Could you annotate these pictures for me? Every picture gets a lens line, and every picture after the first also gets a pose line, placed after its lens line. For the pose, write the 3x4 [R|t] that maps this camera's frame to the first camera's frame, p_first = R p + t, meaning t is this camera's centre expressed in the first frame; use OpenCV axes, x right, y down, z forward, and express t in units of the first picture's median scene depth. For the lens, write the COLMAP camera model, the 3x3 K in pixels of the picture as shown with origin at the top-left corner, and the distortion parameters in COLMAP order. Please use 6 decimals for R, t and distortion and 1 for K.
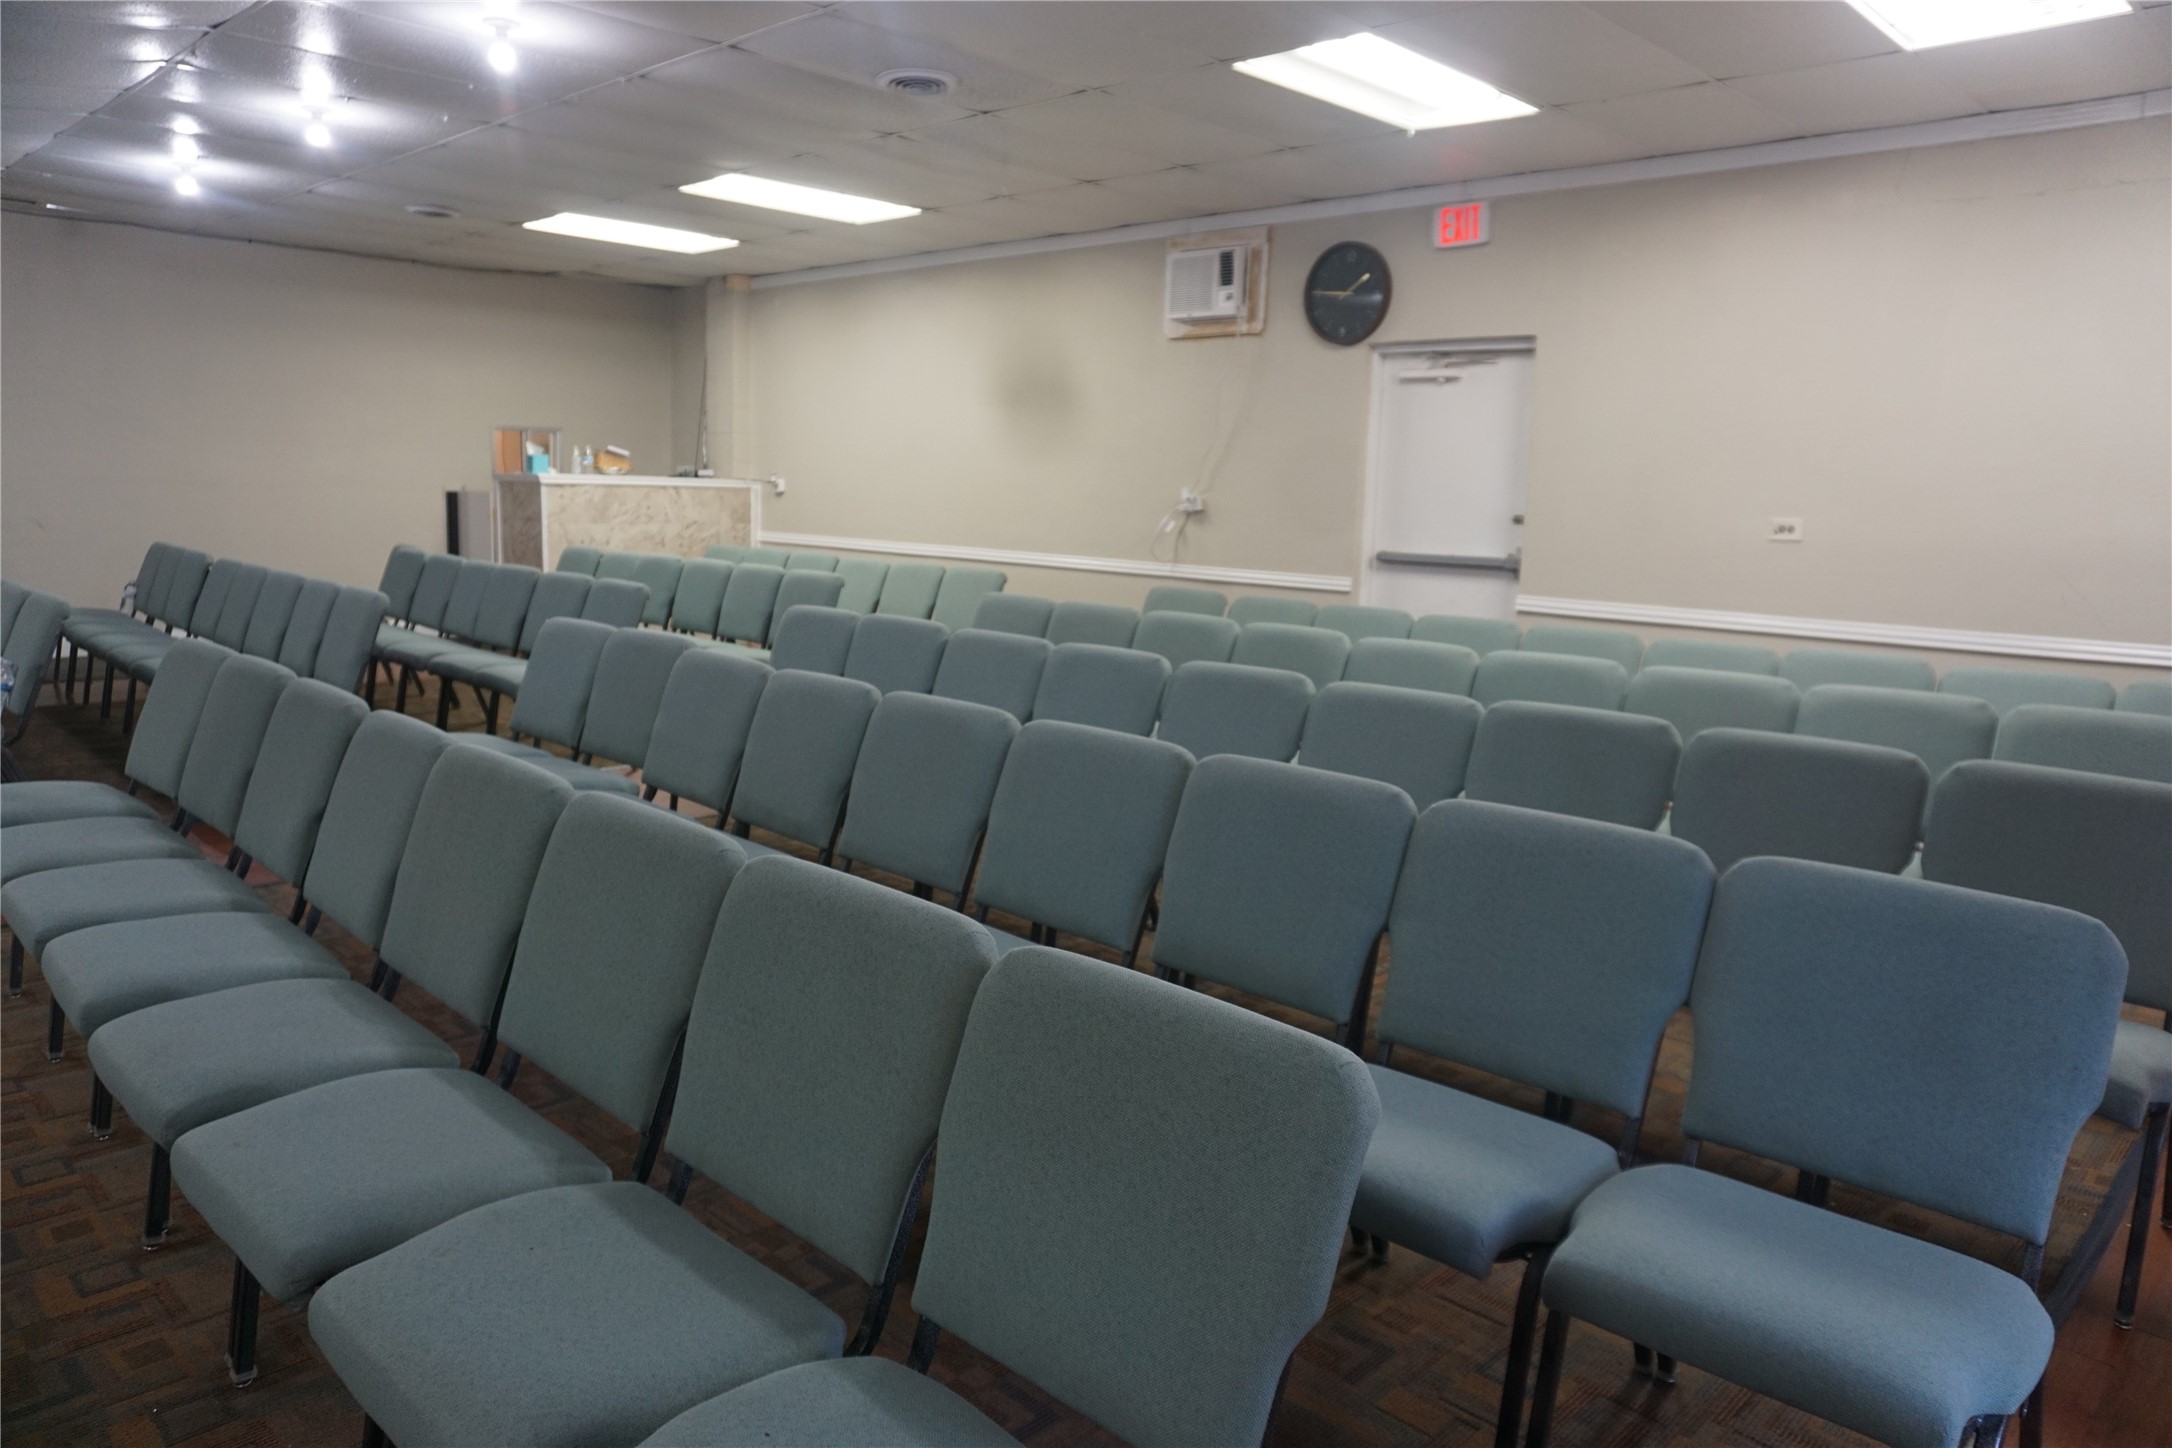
lens RADIAL K [[1444.7, 0, 1086.0], [0, 1444.7, 724.0], [0, 0, 1]] dist [-0.053286, 0.047583]
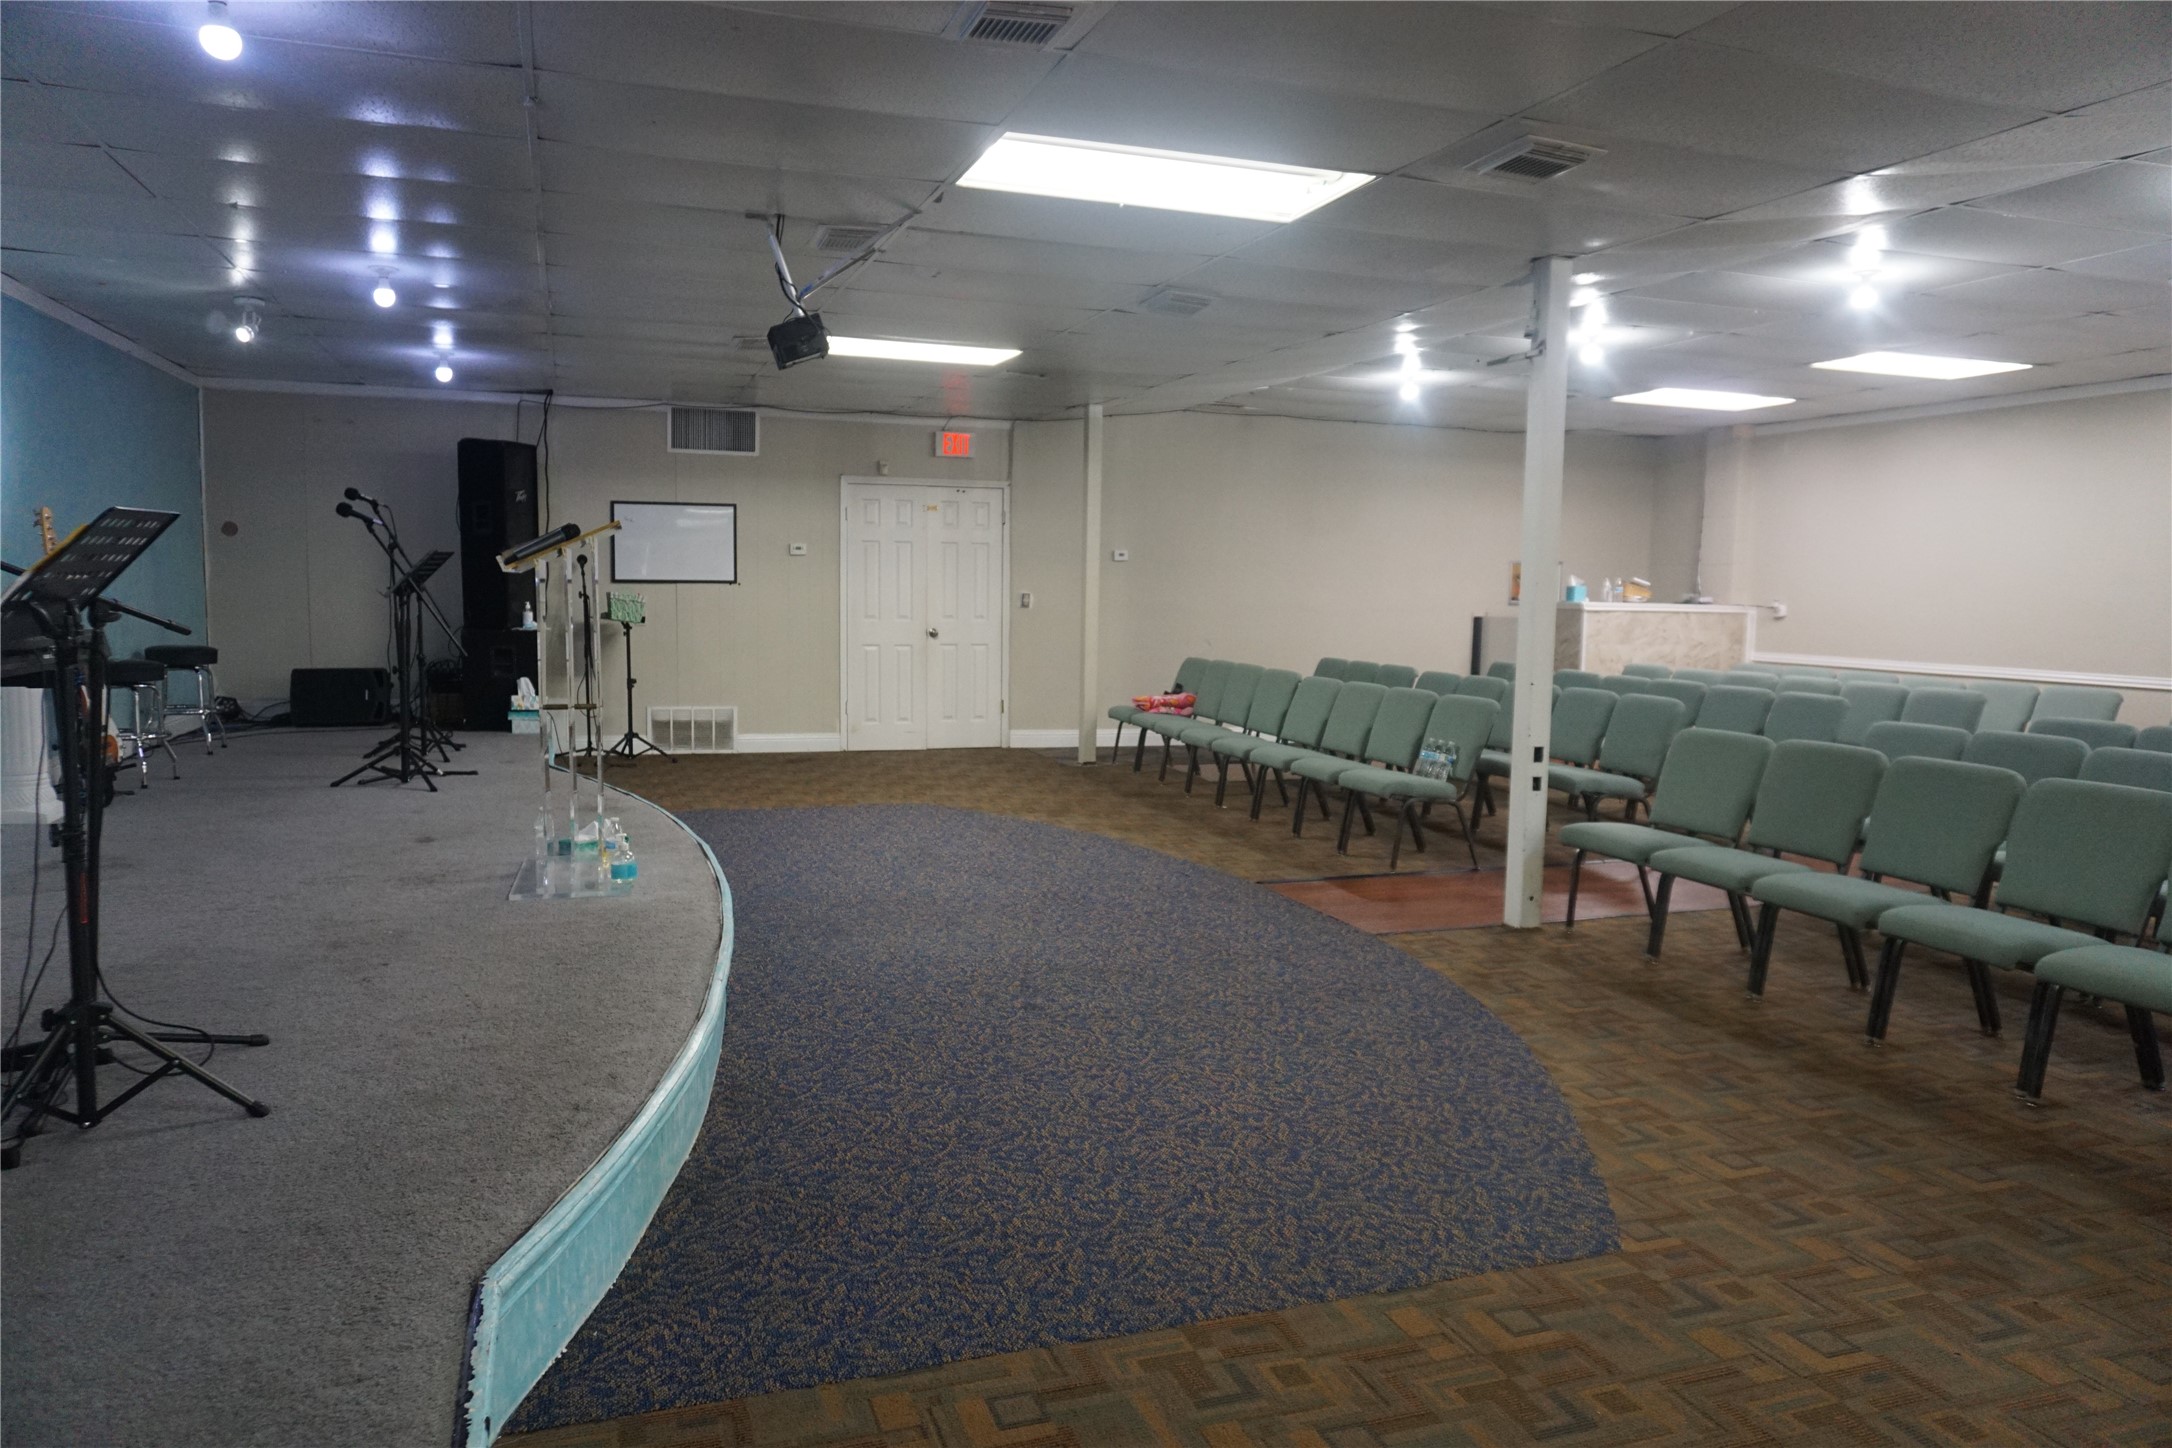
lens RADIAL K [[1444.7, 0, 1086.0], [0, 1444.7, 724.0], [0, 0, 1]] dist [-0.053286, 0.047583]
pose [[0.899928, 0.026589, -0.435227, -0.221376], [-0.060662, 0.996067, -0.064582, 0.024532], [0.431798, 0.084521, 0.898001, -0.214211]]
